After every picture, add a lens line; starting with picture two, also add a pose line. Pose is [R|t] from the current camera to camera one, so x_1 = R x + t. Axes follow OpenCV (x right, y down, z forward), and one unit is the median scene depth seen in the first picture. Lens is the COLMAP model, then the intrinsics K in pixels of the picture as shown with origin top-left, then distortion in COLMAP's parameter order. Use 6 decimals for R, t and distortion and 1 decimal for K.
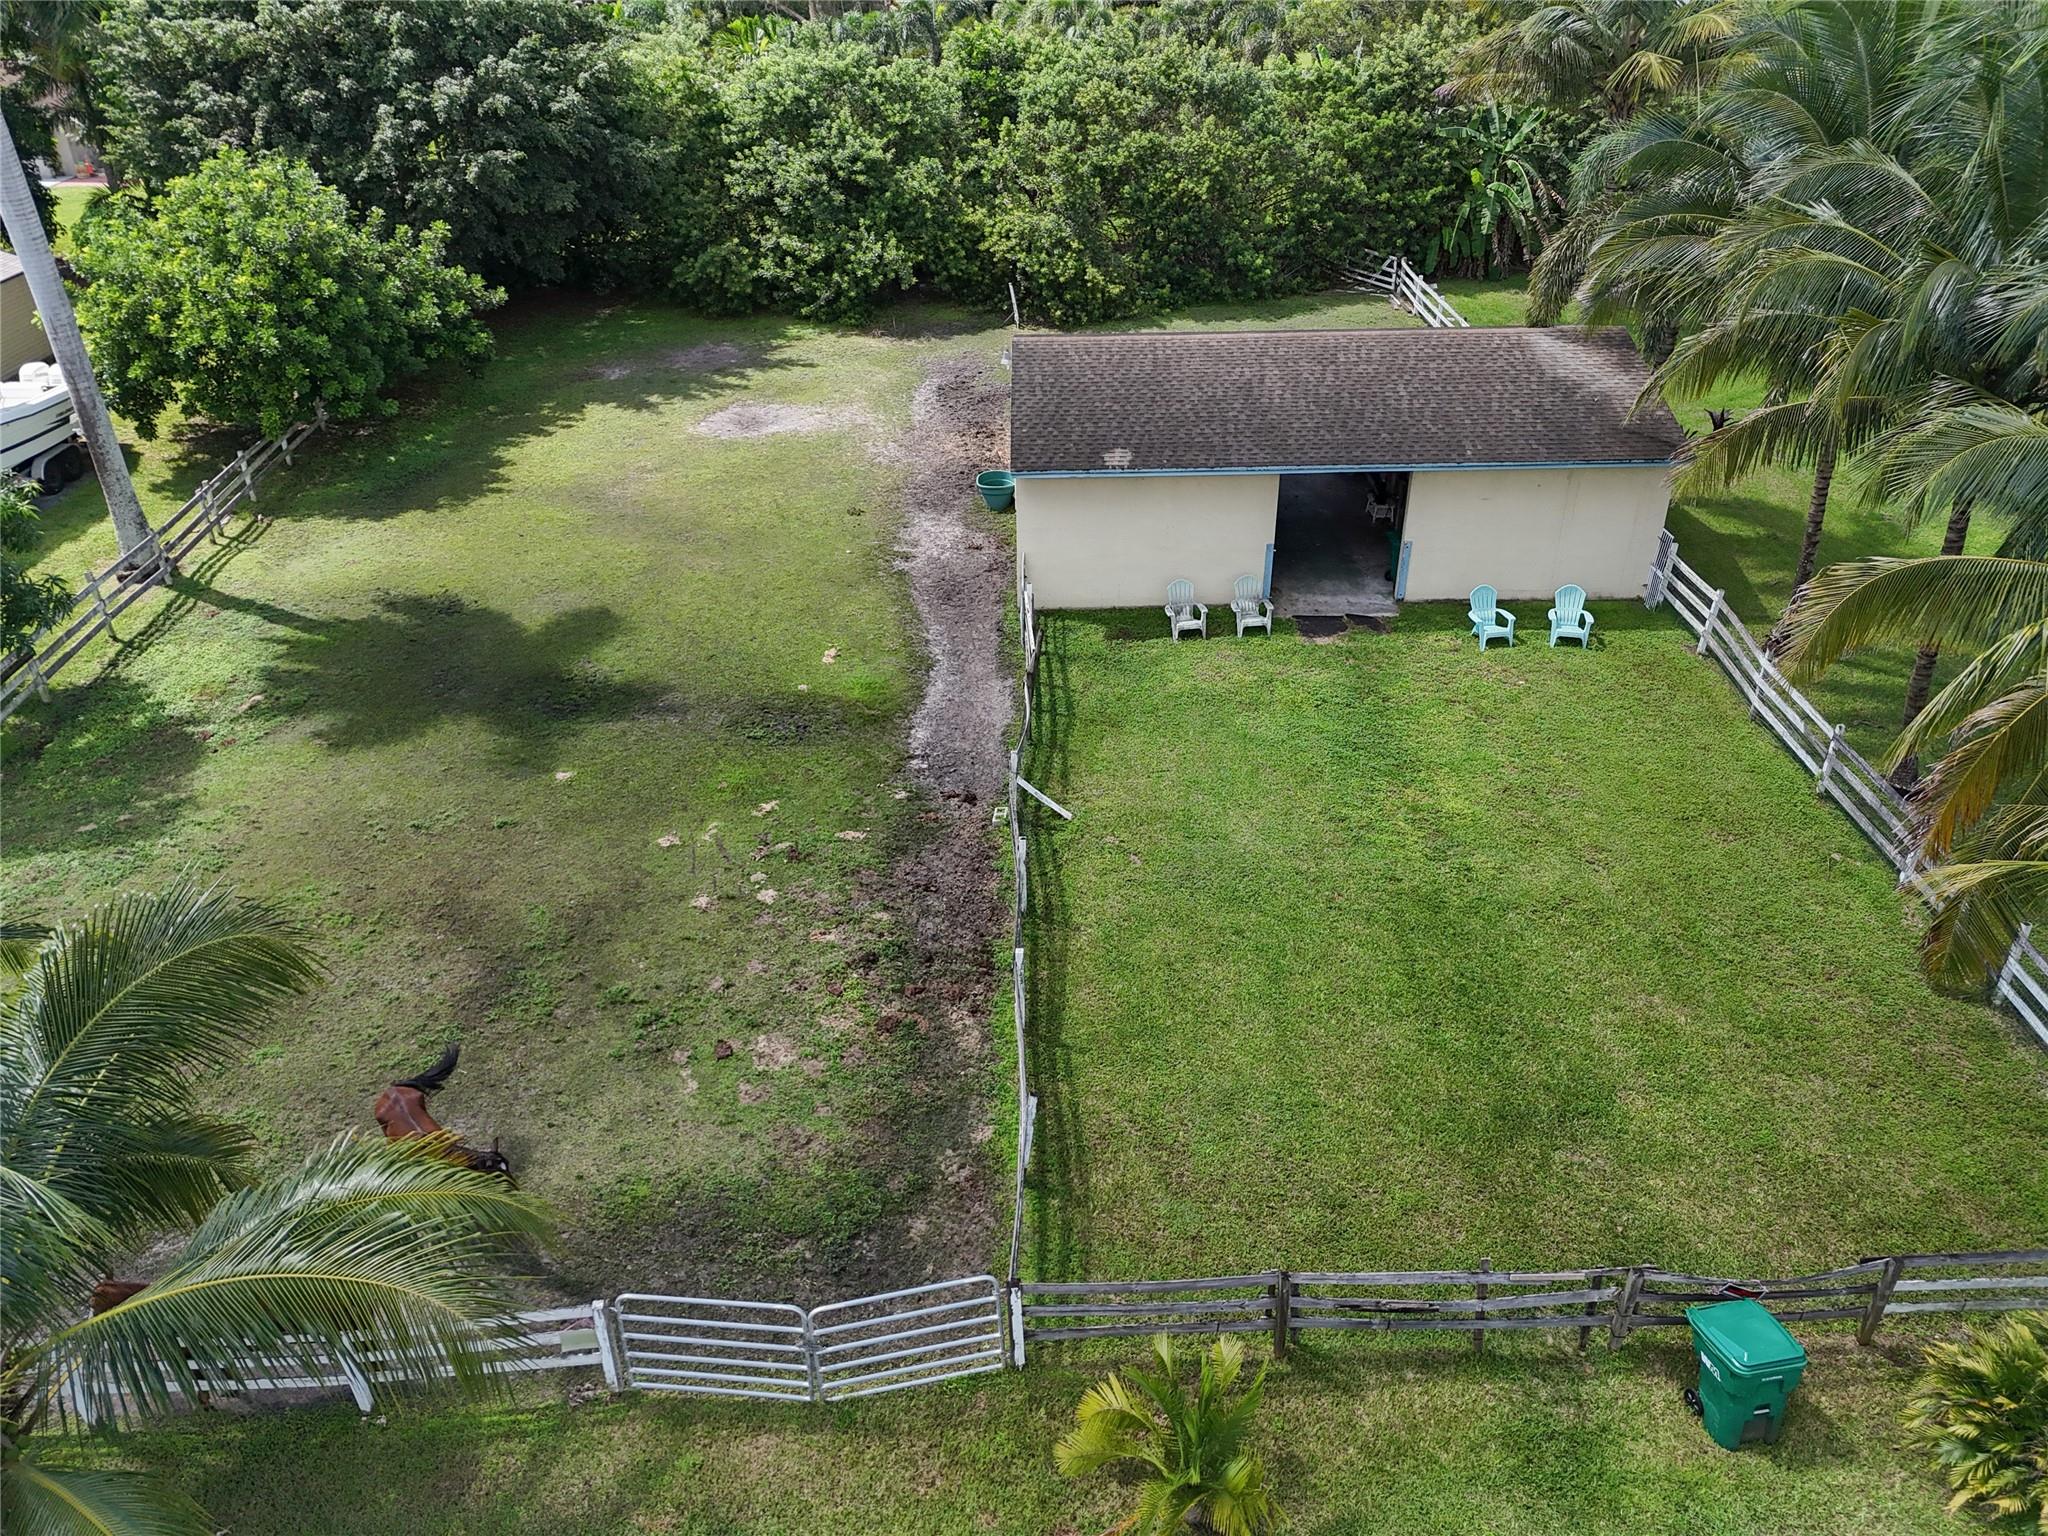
lens RADIAL K [[1467.7, 0, 994.5], [0, 1467.7, 819.6], [0, 0, 1]] dist [0.068829, -0.059963]
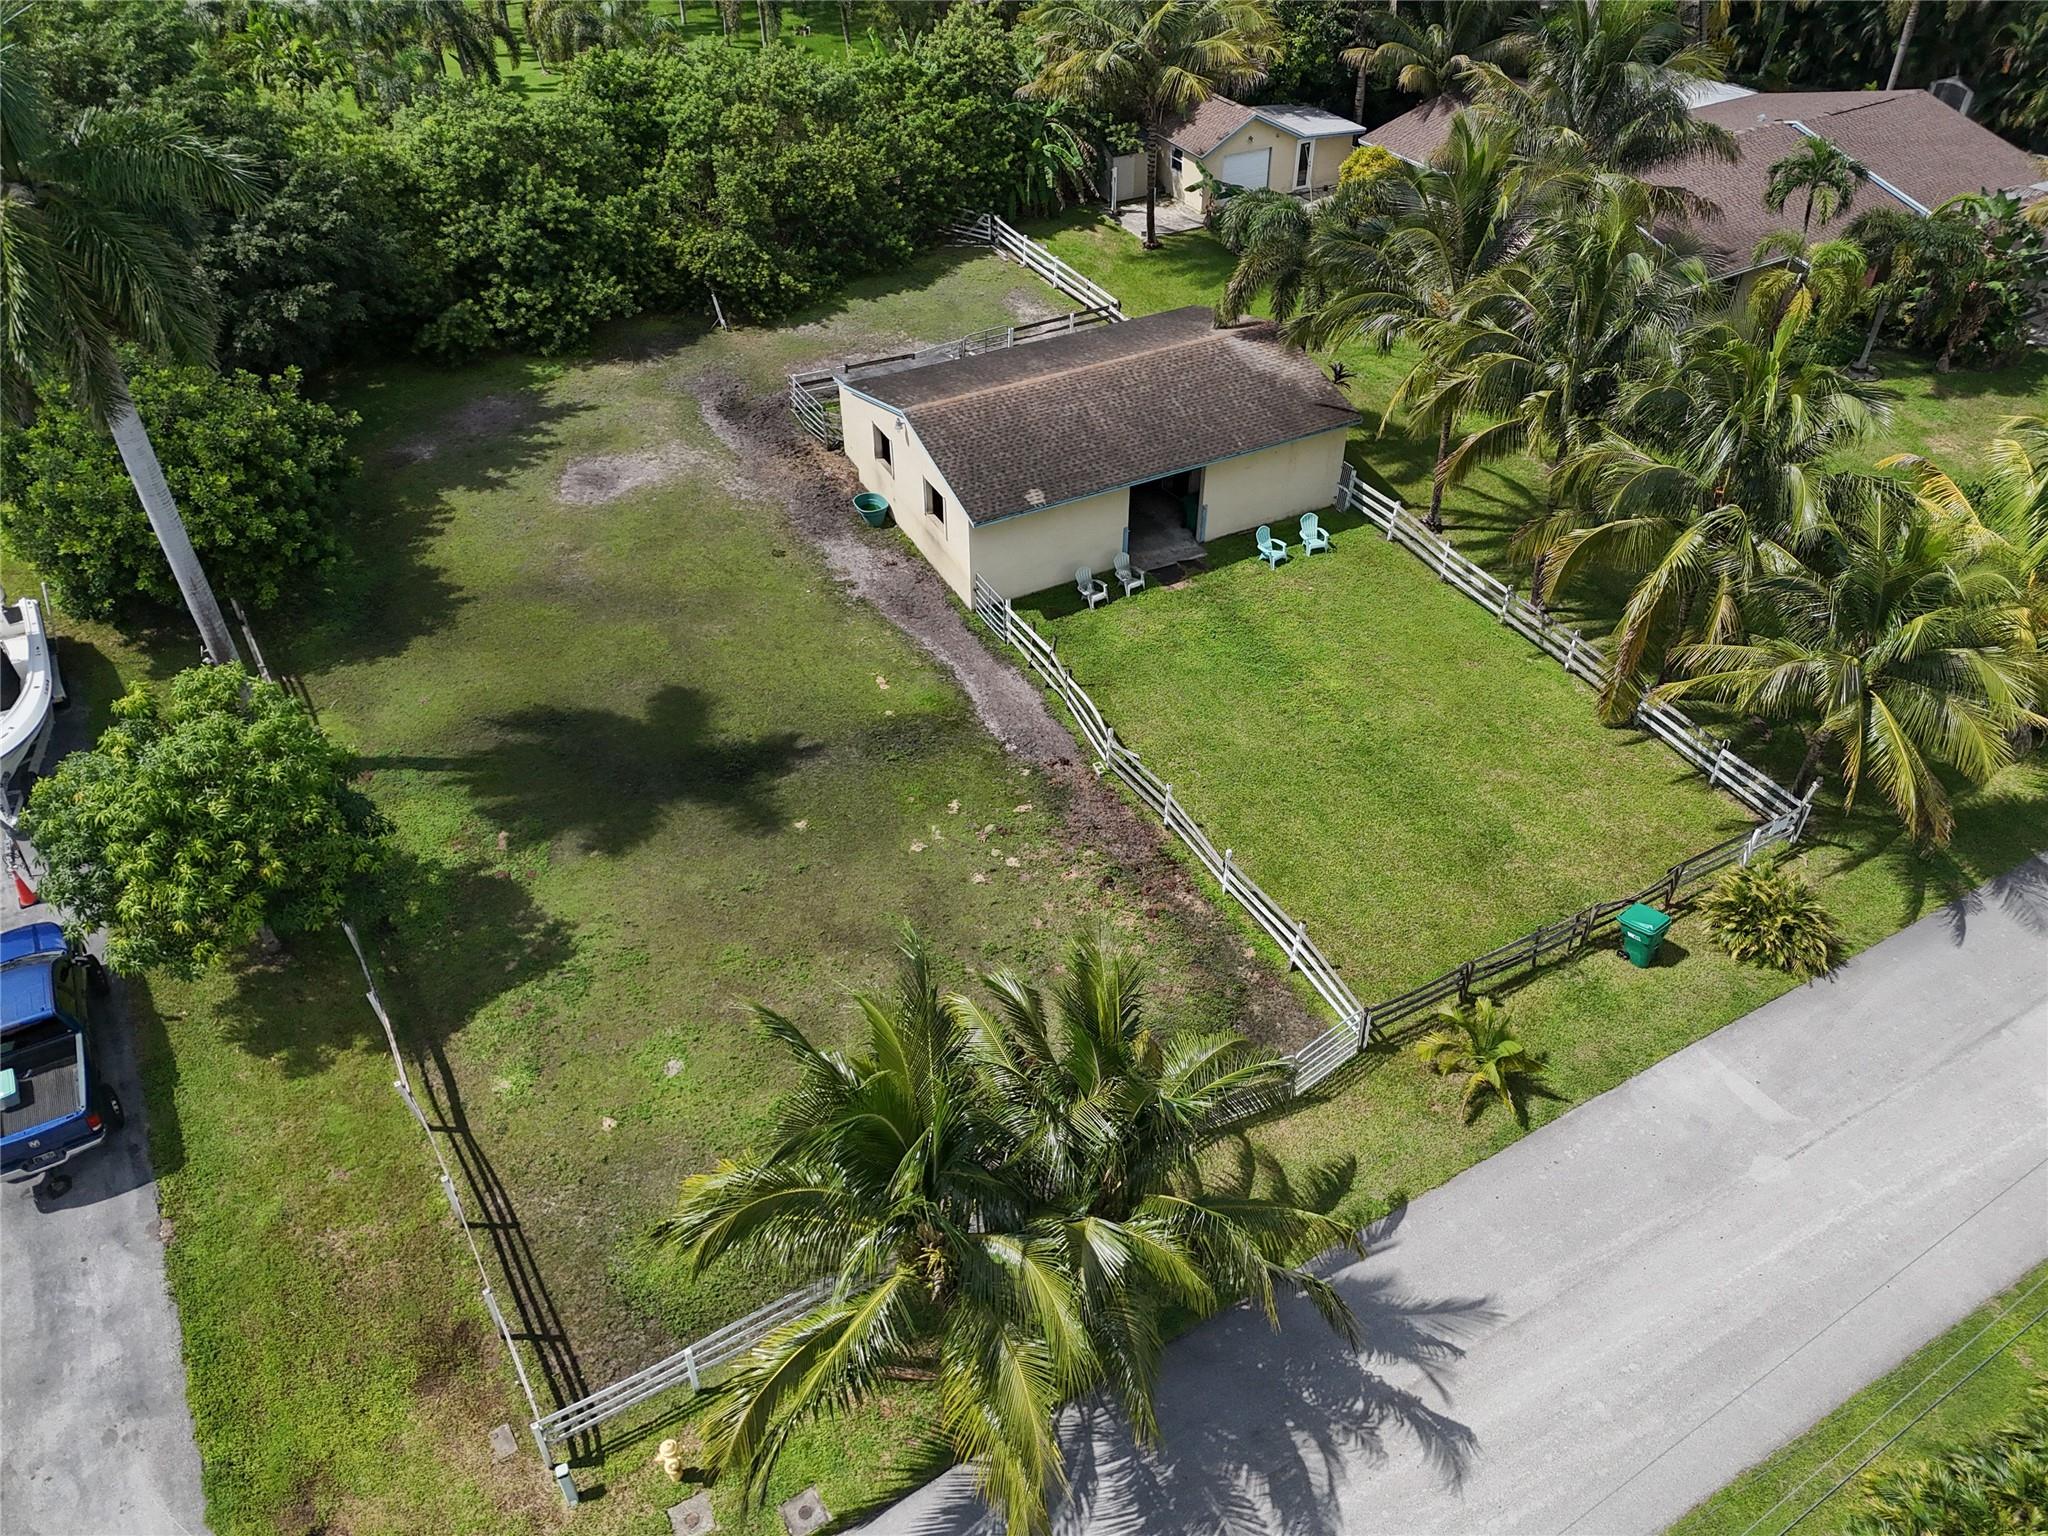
lens RADIAL K [[1467.7, 0, 994.5], [0, 1467.7, 819.6], [0, 0, 1]] dist [0.068829, -0.059963]
pose [[0.894064, -0.293906, 0.338038, -0.313886], [0.245422, 0.952706, 0.179219, -0.126399], [-0.374724, -0.077271, 0.923911, -0.197703]]
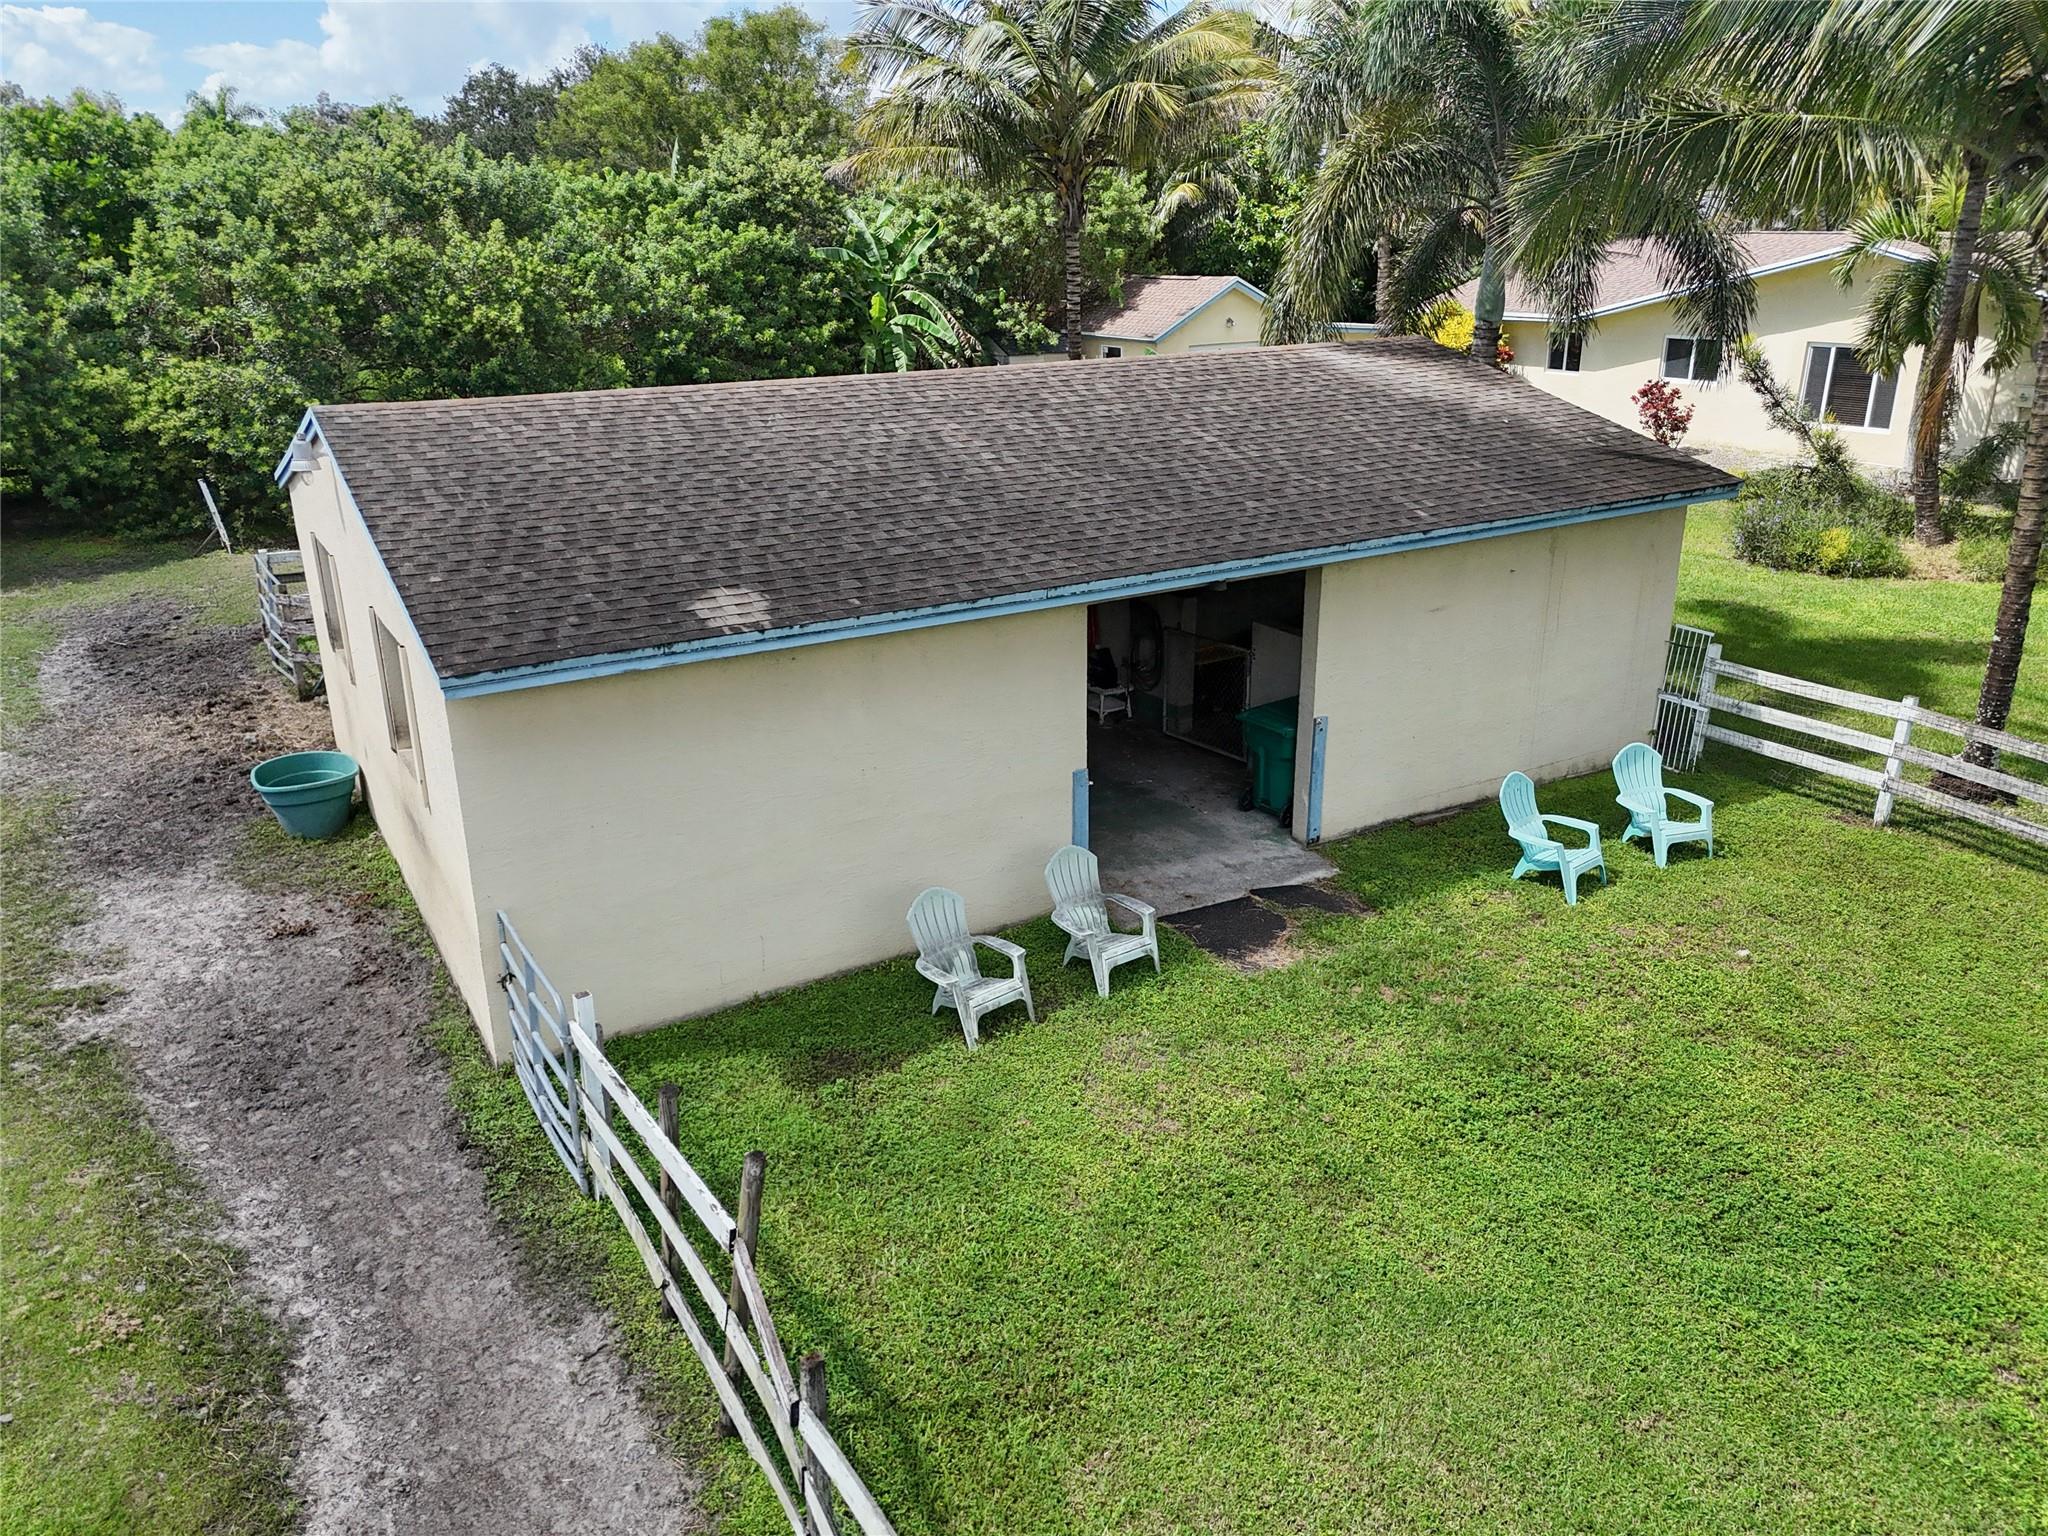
lens RADIAL K [[1537.3, 0, 1024.0], [0, 1537.3, 768.0], [0, 0, 1]] dist [0.072725, -0.070036]
pose [[0.858135, -0.171888, 0.483797, -0.028023], [0.278921, 0.947192, -0.158210, -0.074590], [-0.431054, 0.270706, 0.860762, 0.383324]]
